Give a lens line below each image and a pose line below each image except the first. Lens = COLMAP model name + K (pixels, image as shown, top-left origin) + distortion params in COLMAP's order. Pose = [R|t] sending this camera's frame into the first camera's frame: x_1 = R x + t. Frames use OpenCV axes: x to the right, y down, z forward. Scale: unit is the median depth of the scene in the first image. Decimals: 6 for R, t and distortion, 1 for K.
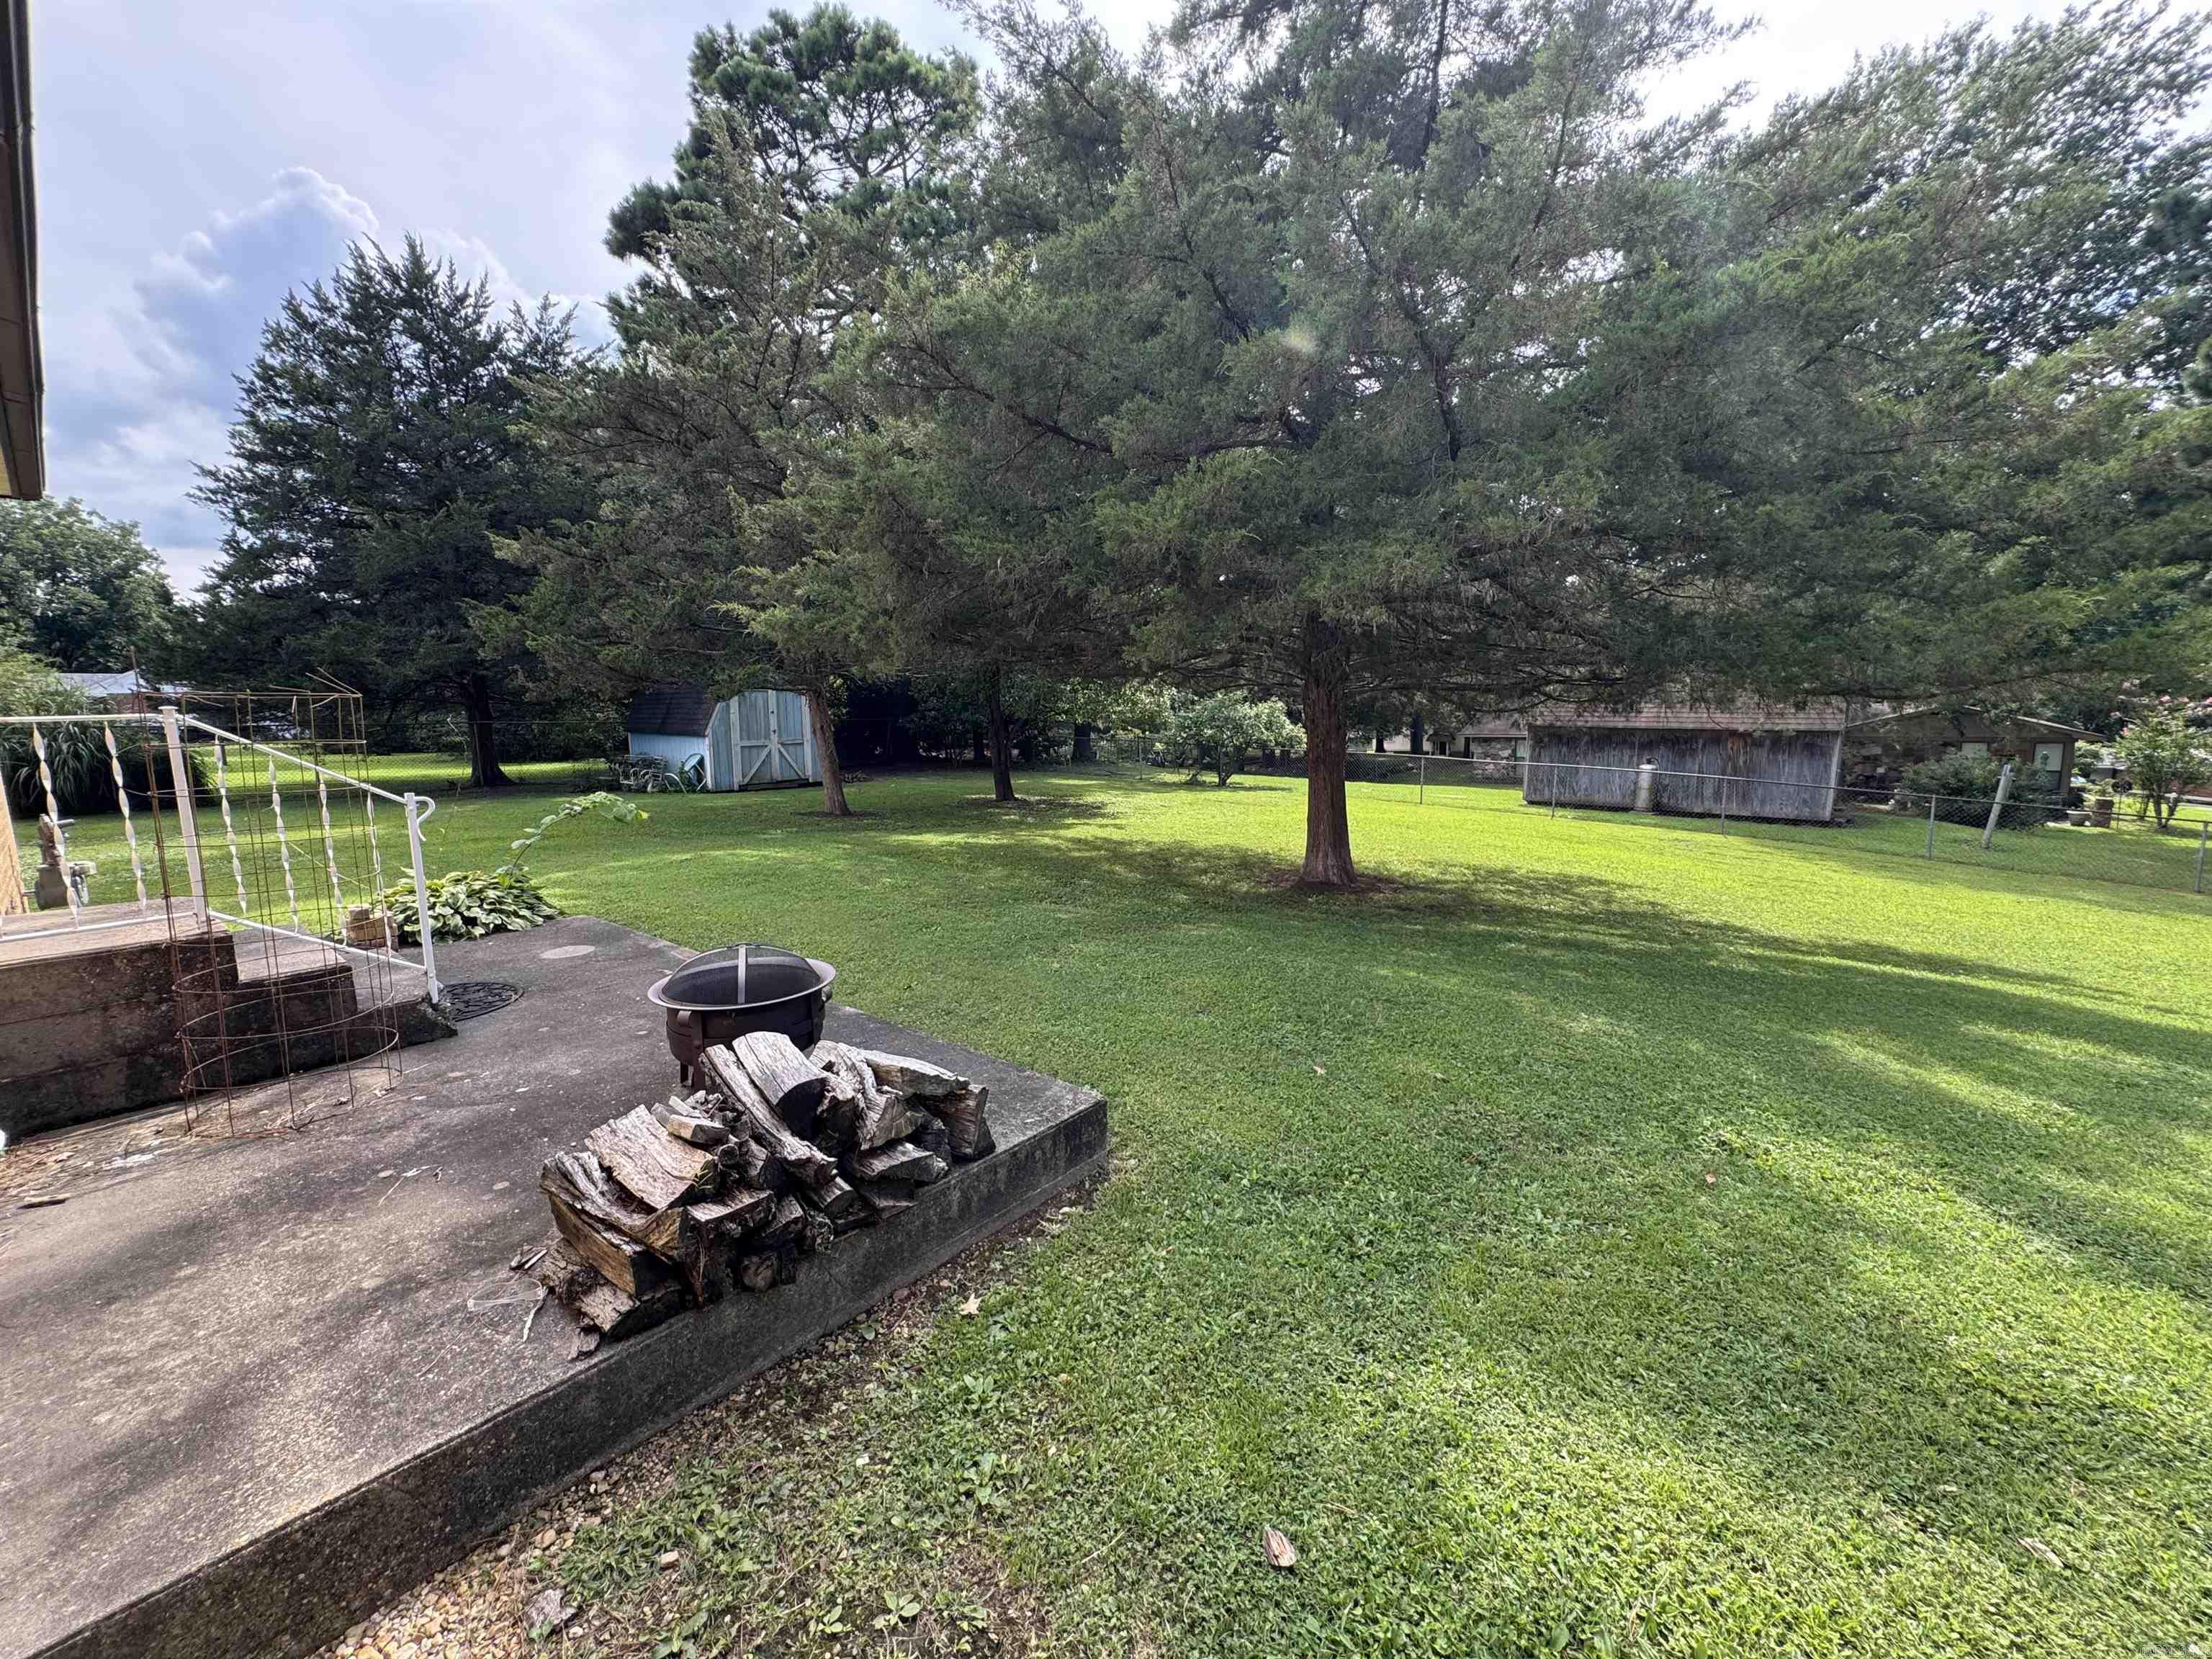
lens RADIAL K [[882.1, 0, 1105.9], [0, 882.1, 824.7], [0, 0, 1]] dist [-0.002735, 0.000697]
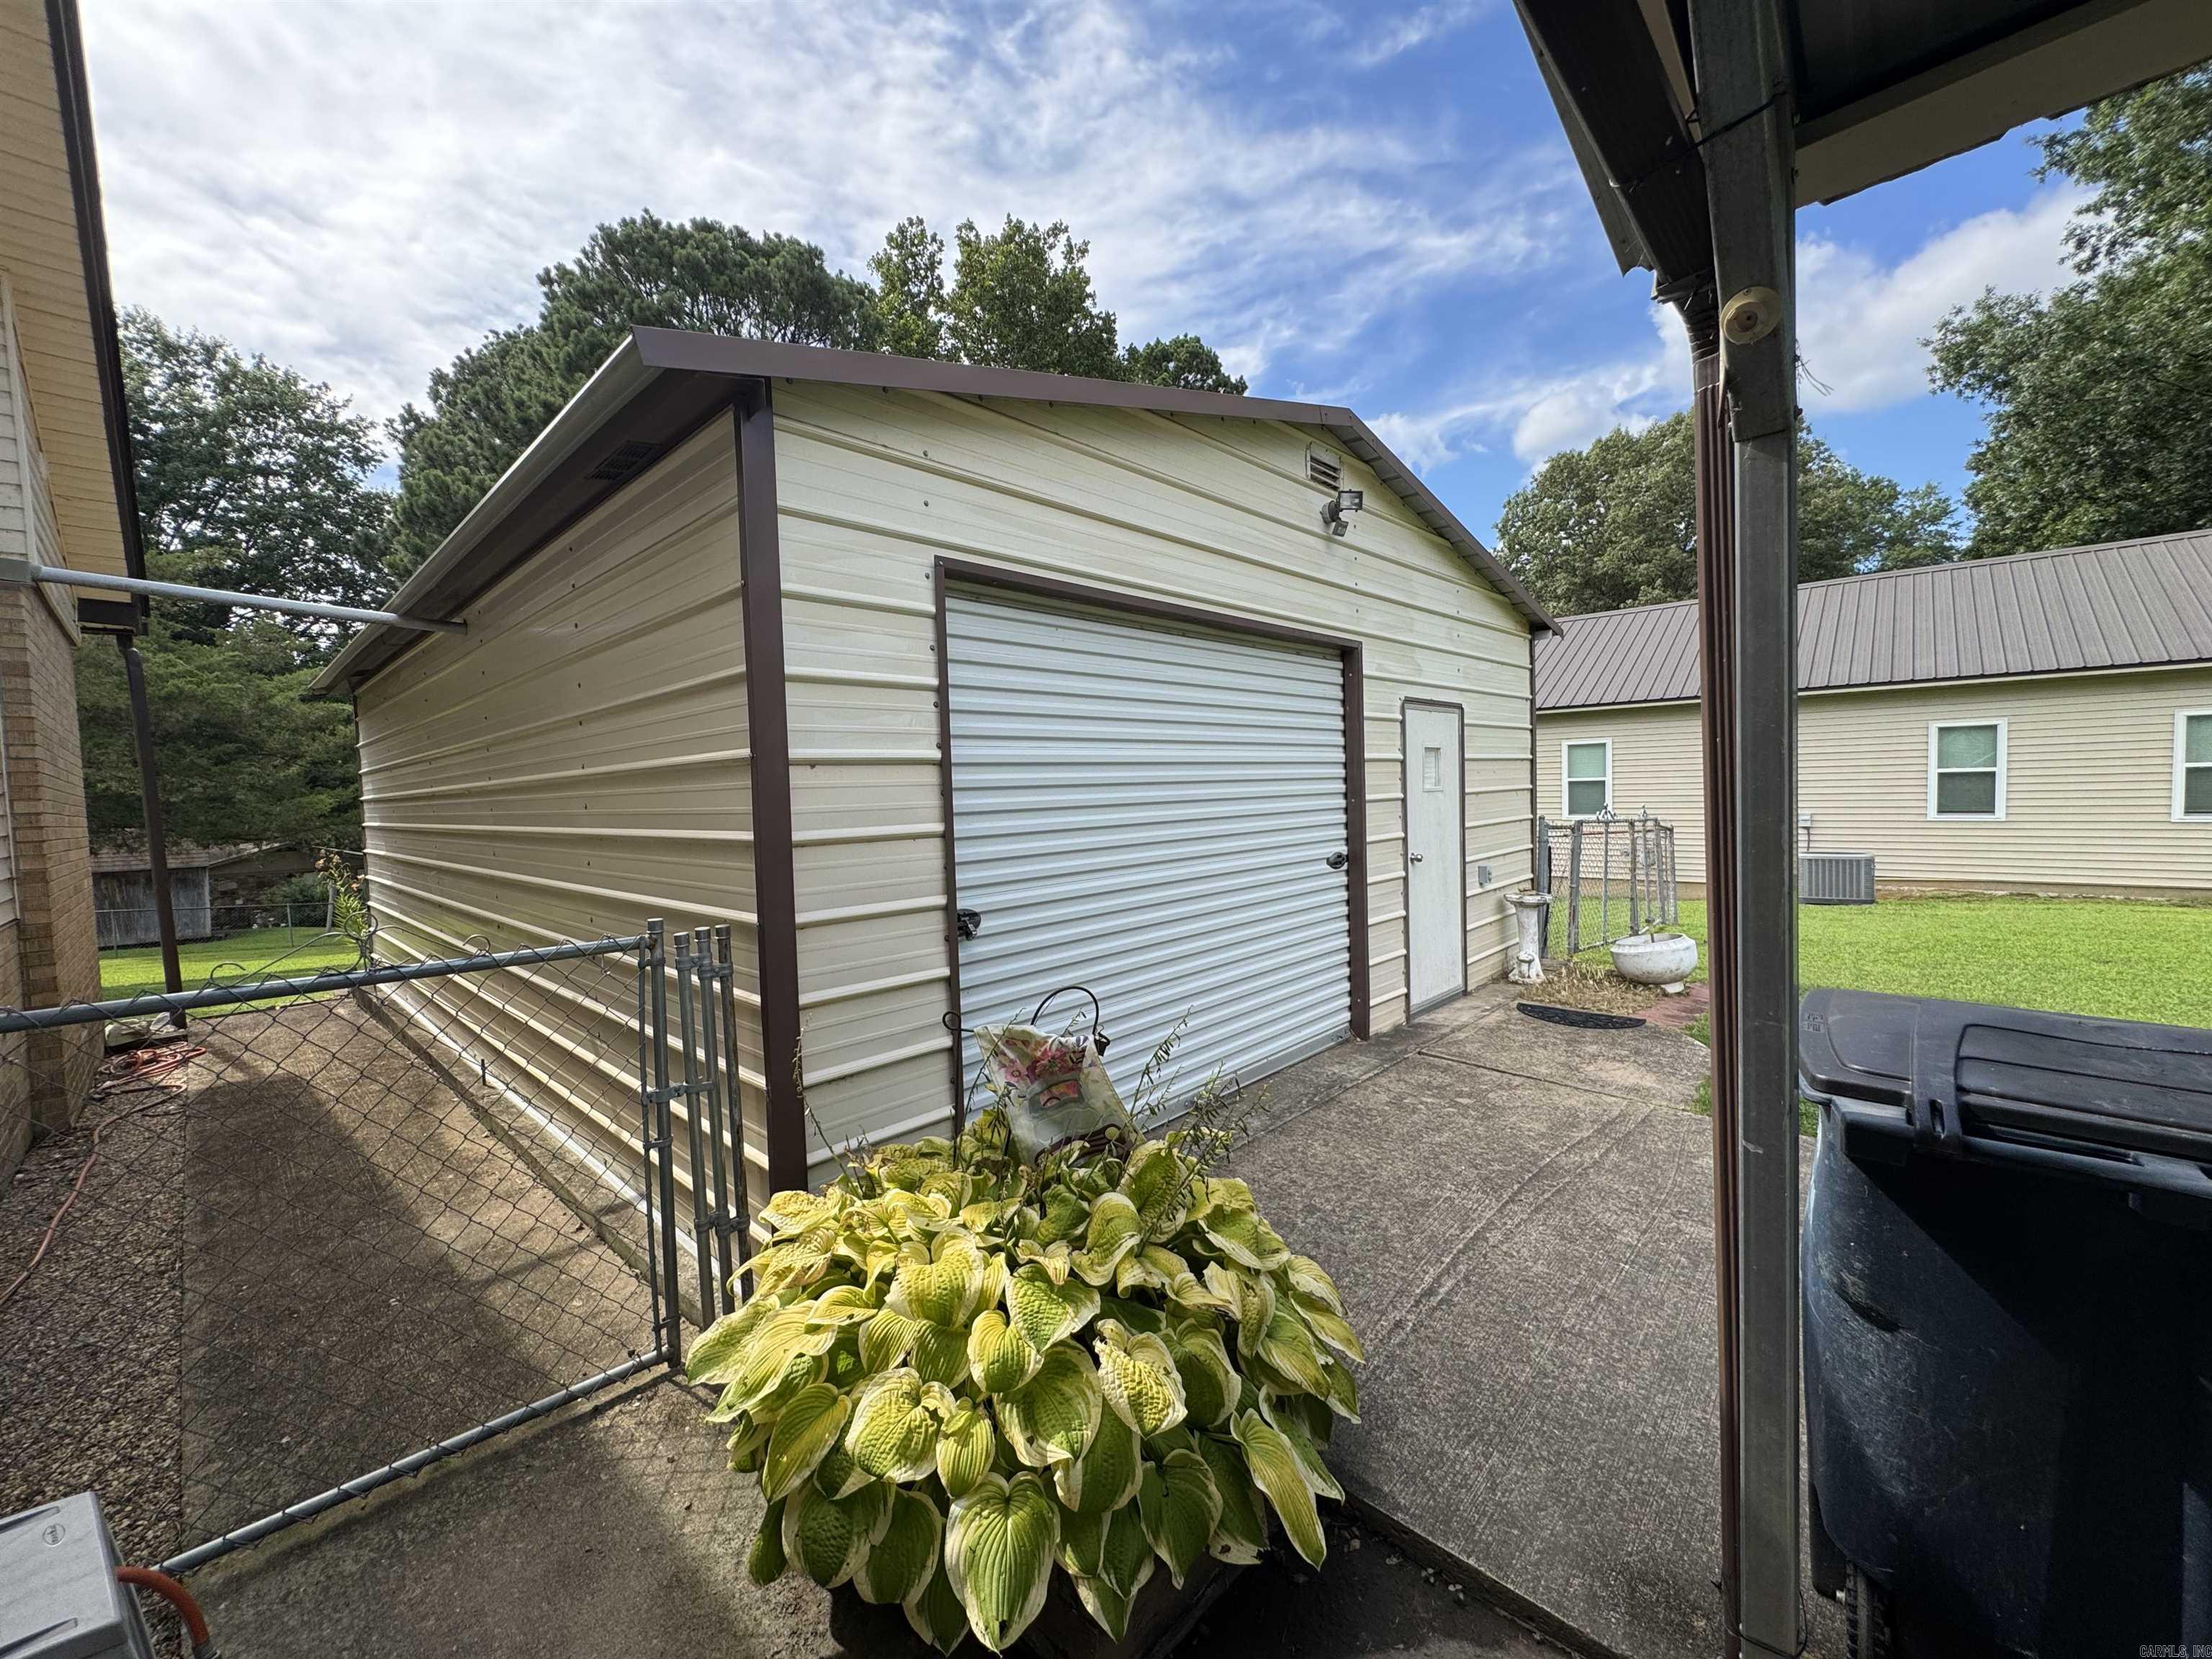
lens RADIAL K [[884.2, 0, 1098.8], [0, 884.2, 828.3], [0, 0, 1]] dist [0.001627, -0.000556]
pose [[0.070204, -0.020234, 0.997327, -0.266802], [0.173509, 0.984802, 0.007766, 0.040084], [-0.982327, 0.172500, 0.072647, -0.282901]]
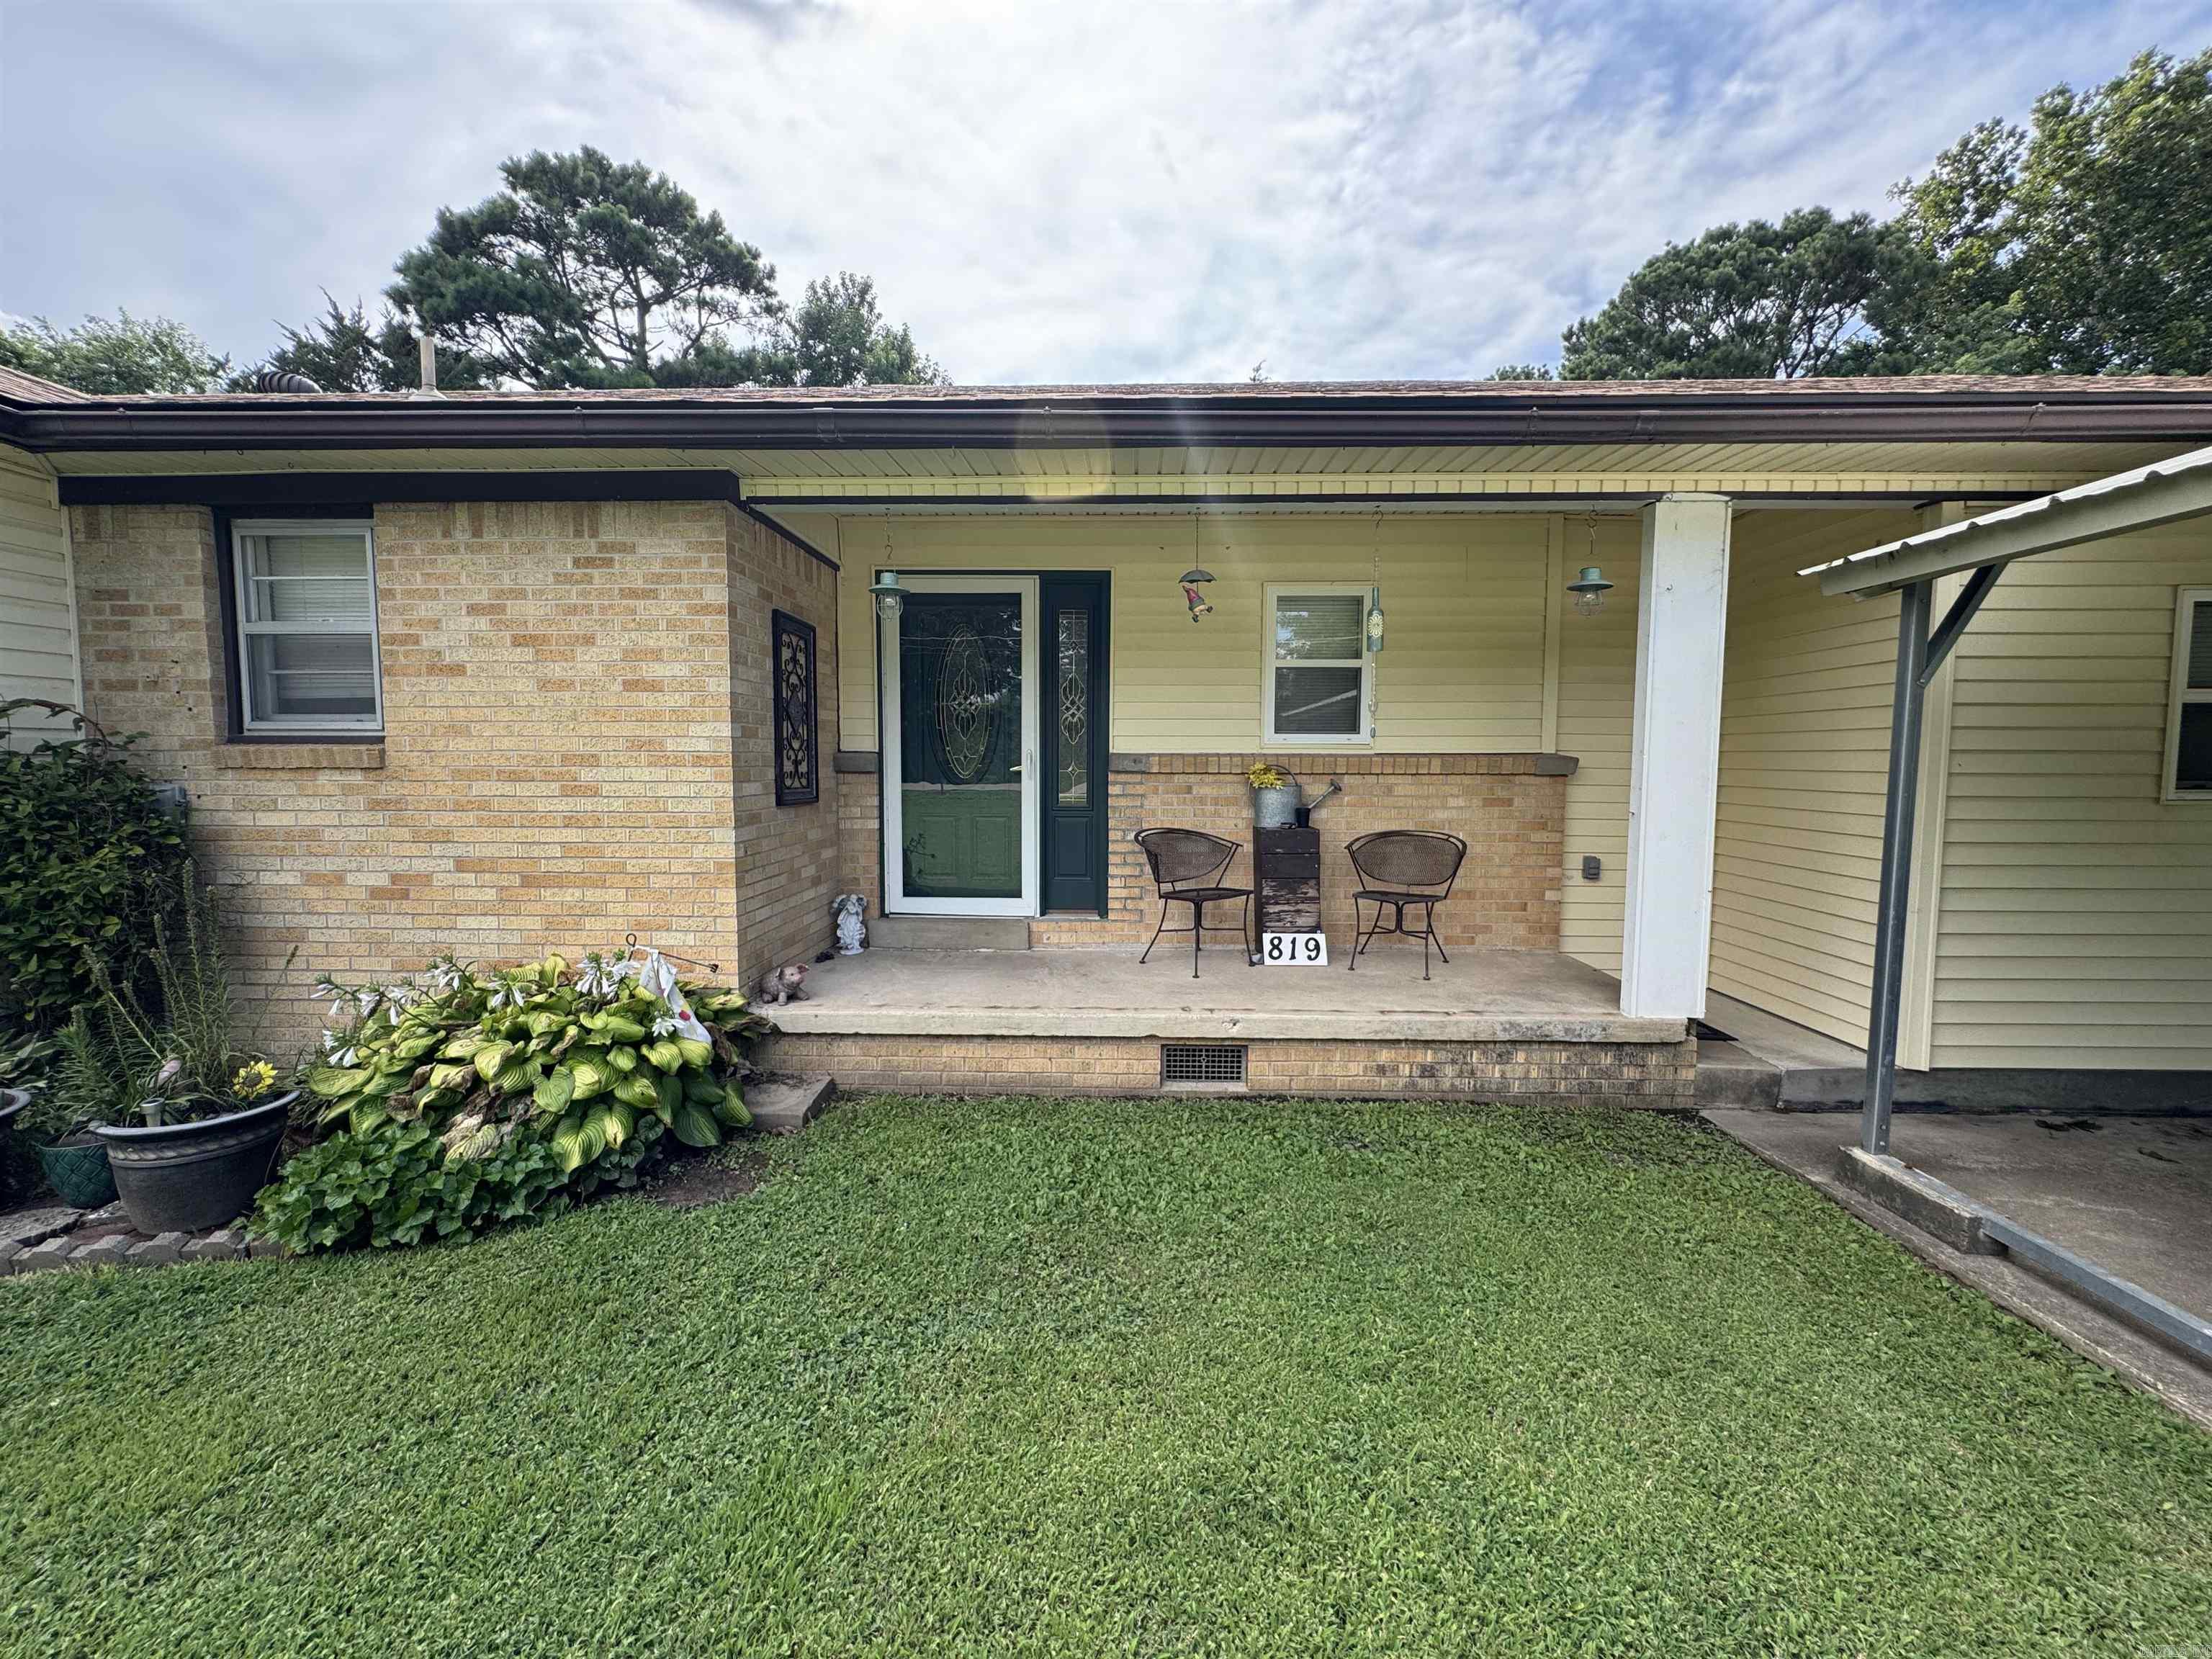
lens RADIAL K [[876.7, 0, 1096.0], [0, 876.7, 827.1], [0, 0, 1]] dist [-0.002315, 0.000095]
pose [[0.783772, -0.013056, 0.620912, -0.581712], [0.060894, 0.996577, -0.055910, 0.028099], [-0.618057, 0.081630, 0.781884, -0.181605]]
